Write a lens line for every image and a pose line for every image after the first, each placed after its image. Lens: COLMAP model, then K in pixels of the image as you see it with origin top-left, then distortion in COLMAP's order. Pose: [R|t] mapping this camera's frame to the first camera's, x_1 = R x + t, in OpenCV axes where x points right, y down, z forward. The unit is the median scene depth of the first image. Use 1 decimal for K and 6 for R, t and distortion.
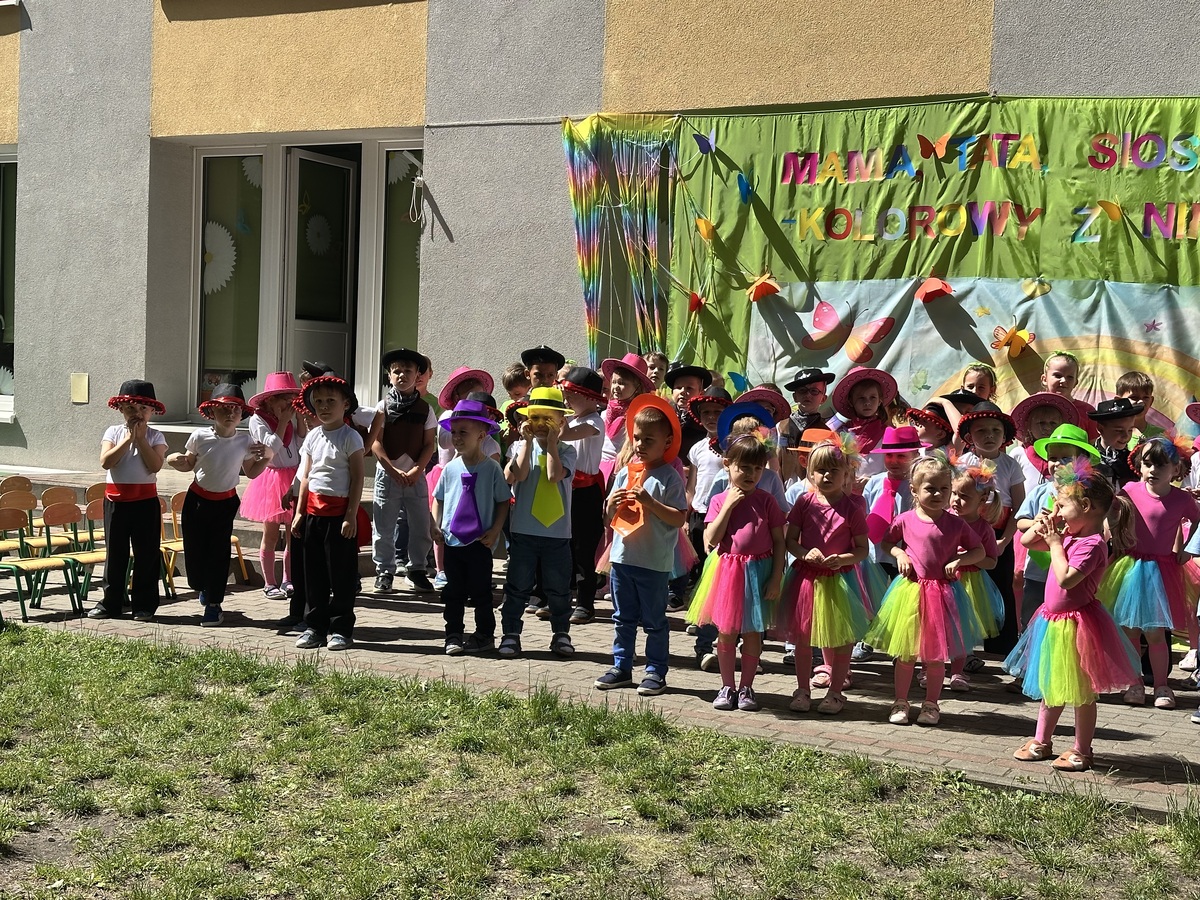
lens RADIAL K [[1657.8, 0, 598.5], [0, 1657.8, 420.6], [0, 0, 1]] dist [0.212685, -0.467418]
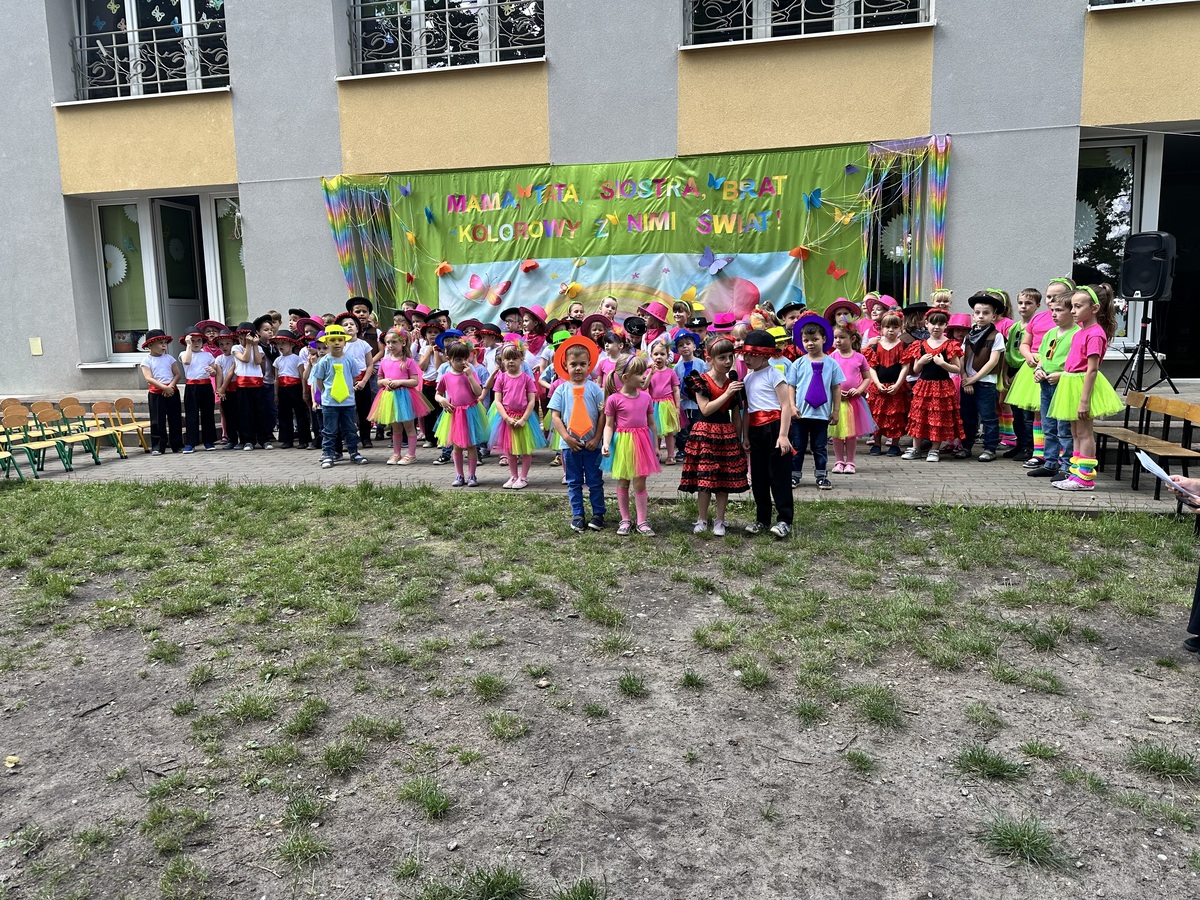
lens RADIAL K [[829.0, 0, 597.4], [0, 829.0, 451.1], [0, 0, 1]] dist [0.053469, -0.064211]
pose [[0.949482, -0.101932, 0.296807, -0.041758], [0.065005, 0.989149, 0.131752, 0.014215], [-0.307016, -0.105802, 0.945805, 0.017561]]
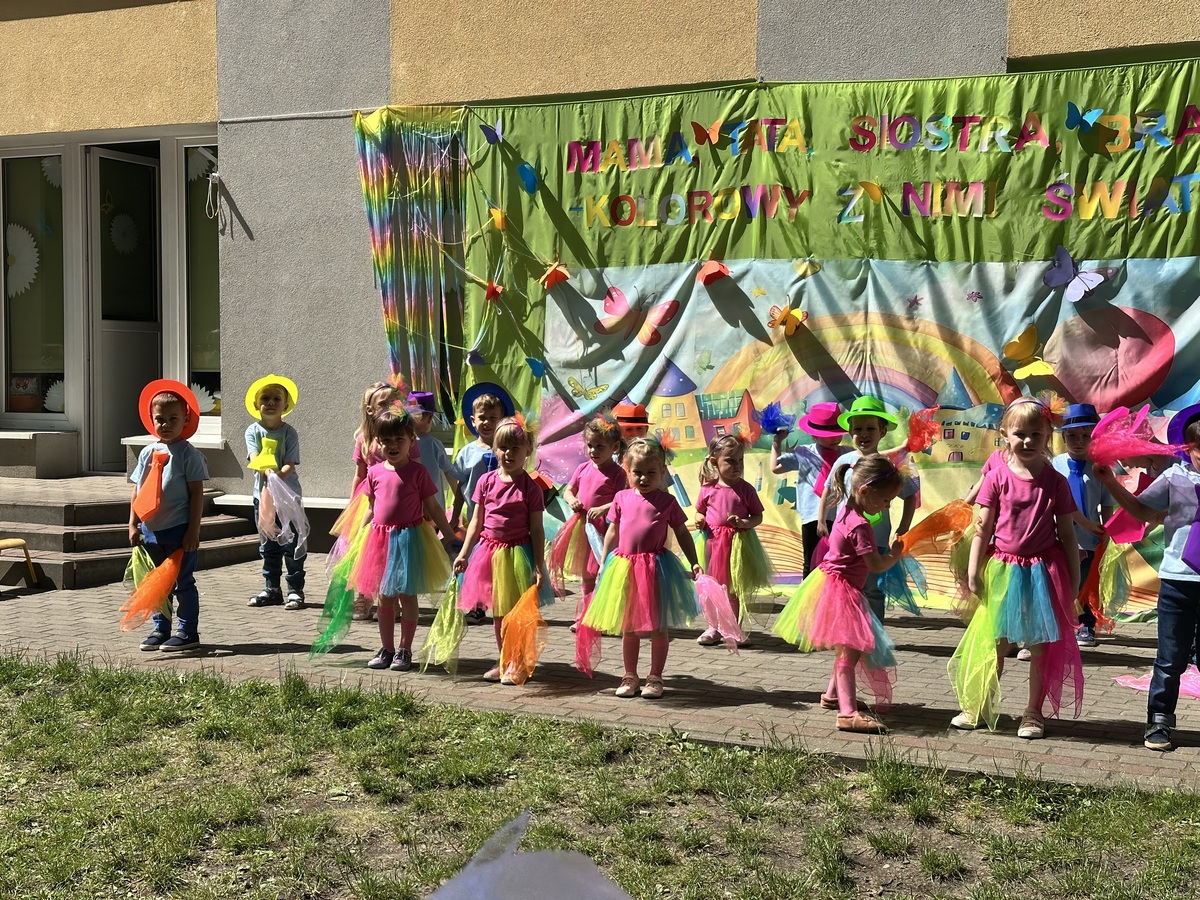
lens RADIAL K [[1657.8, 0, 598.5], [0, 1657.8, 420.6], [0, 0, 1]] dist [0.212685, -0.467418]
pose [[0.997674, -0.035097, 0.058438, 0.068379], [0.034877, 0.999380, 0.004773, 0.005892], [-0.058569, -0.002723, 0.998280, -0.017948]]
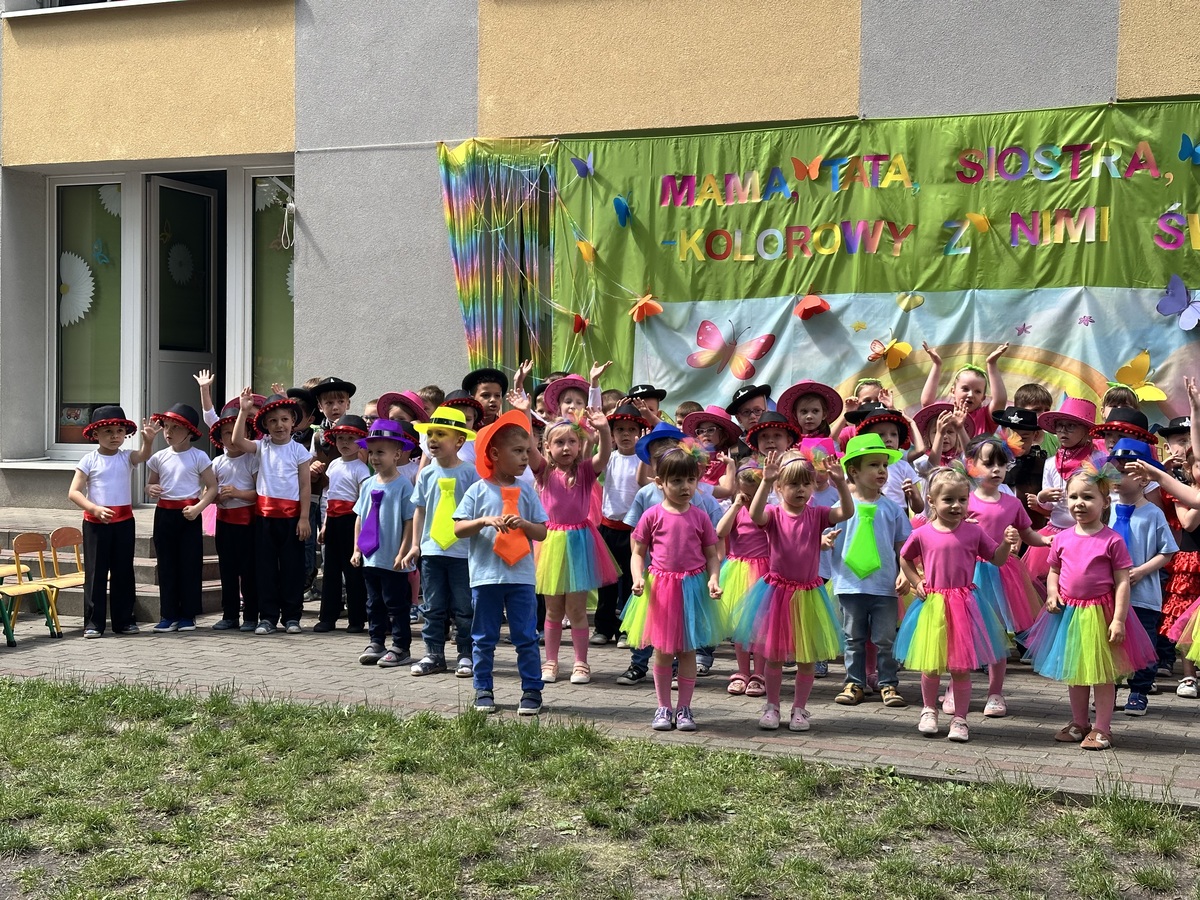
lens RADIAL K [[1657.8, 0, 598.5], [0, 1657.8, 420.6], [0, 0, 1]] dist [0.212685, -0.467418]
pose [[0.993818, -0.025756, 0.107996, -0.043689], [0.027721, 0.999476, -0.016738, 0.005555], [-0.107508, 0.019629, 0.994010, -0.004964]]
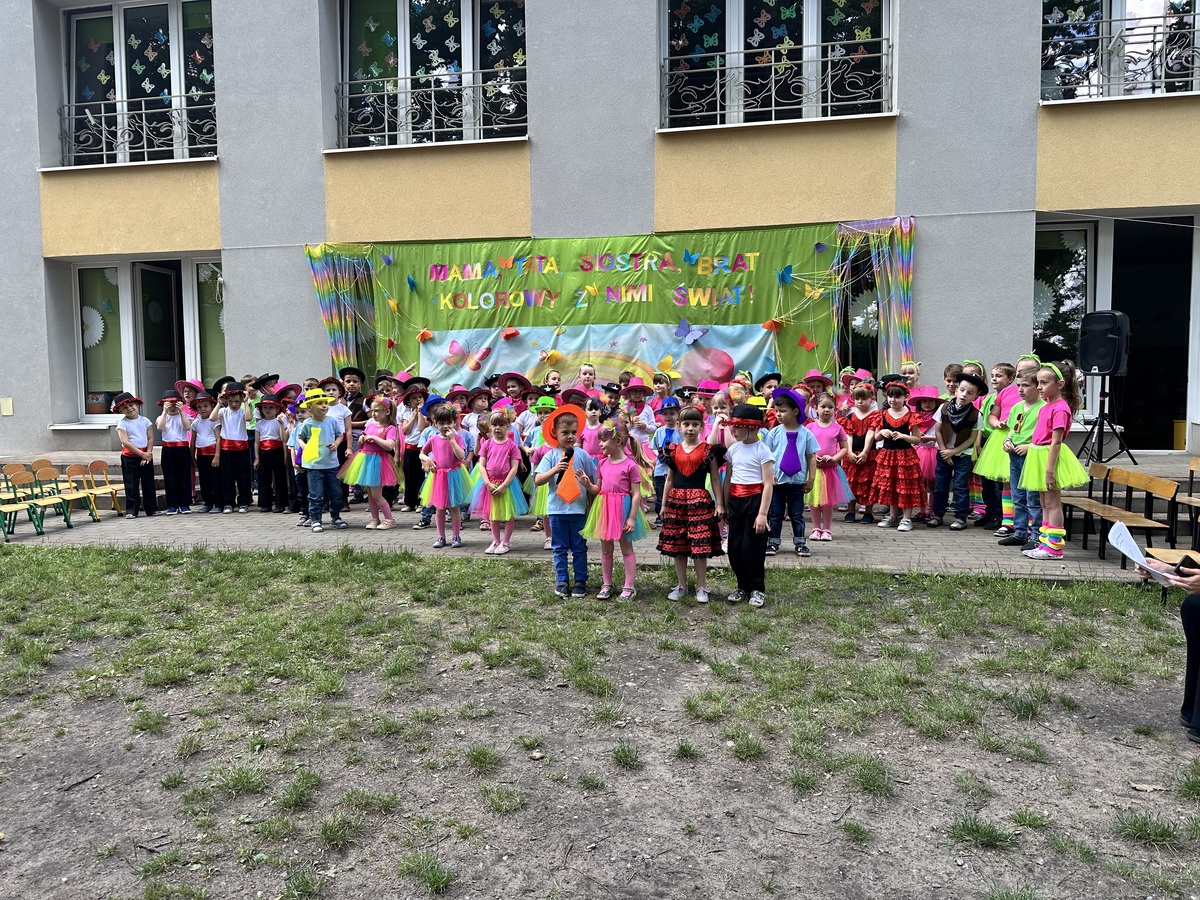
lens RADIAL K [[832.6, 0, 593.7], [0, 832.6, 452.2], [0, 0, 1]] dist [0.039967, -0.047473]
pose [[0.939002, -0.071839, 0.336324, -0.056422], [0.054378, 0.996651, 0.061064, 0.008782], [-0.339585, -0.039051, 0.939764, 0.012155]]
